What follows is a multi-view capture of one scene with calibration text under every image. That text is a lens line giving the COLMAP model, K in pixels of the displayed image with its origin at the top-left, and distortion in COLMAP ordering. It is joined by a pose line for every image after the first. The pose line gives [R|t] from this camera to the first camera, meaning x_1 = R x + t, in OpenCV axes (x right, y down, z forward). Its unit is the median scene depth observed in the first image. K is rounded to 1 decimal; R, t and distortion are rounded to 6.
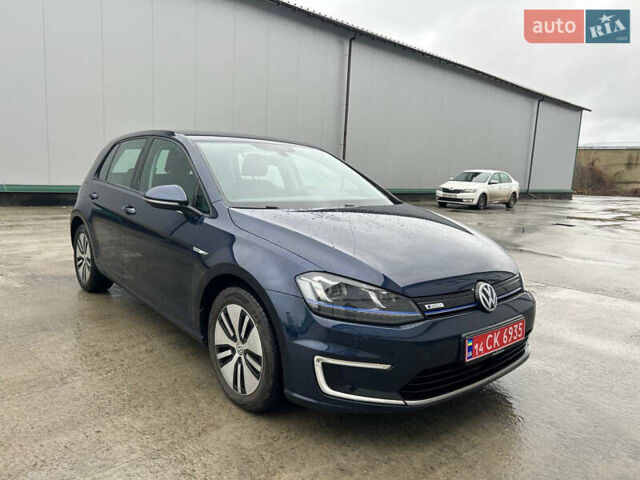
lens RADIAL K [[483.5, 0, 317.9], [0, 483.5, 238.4], [0, 0, 1]] dist [0.048443, -0.050050]
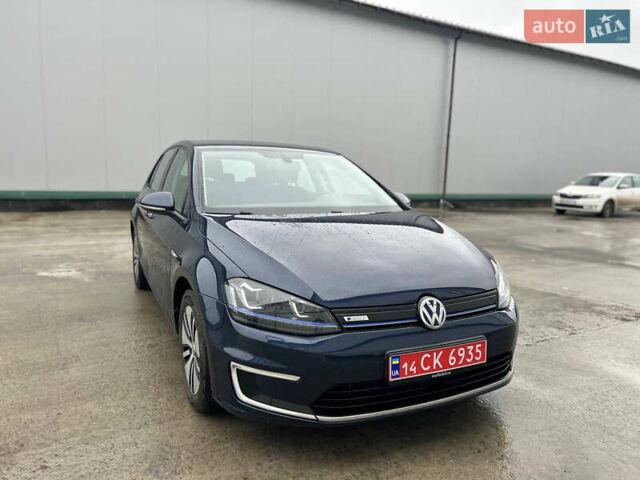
lens RADIAL K [[483.5, 0, 330.9], [0, 483.5, 239.4], [0, 0, 1]] dist [0.048443, -0.050050]
pose [[0.969279, 0.021663, -0.245007, 0.374977], [-0.024038, 0.999689, -0.006709, -0.007343], [0.244785, 0.012392, 0.969498, 0.062405]]
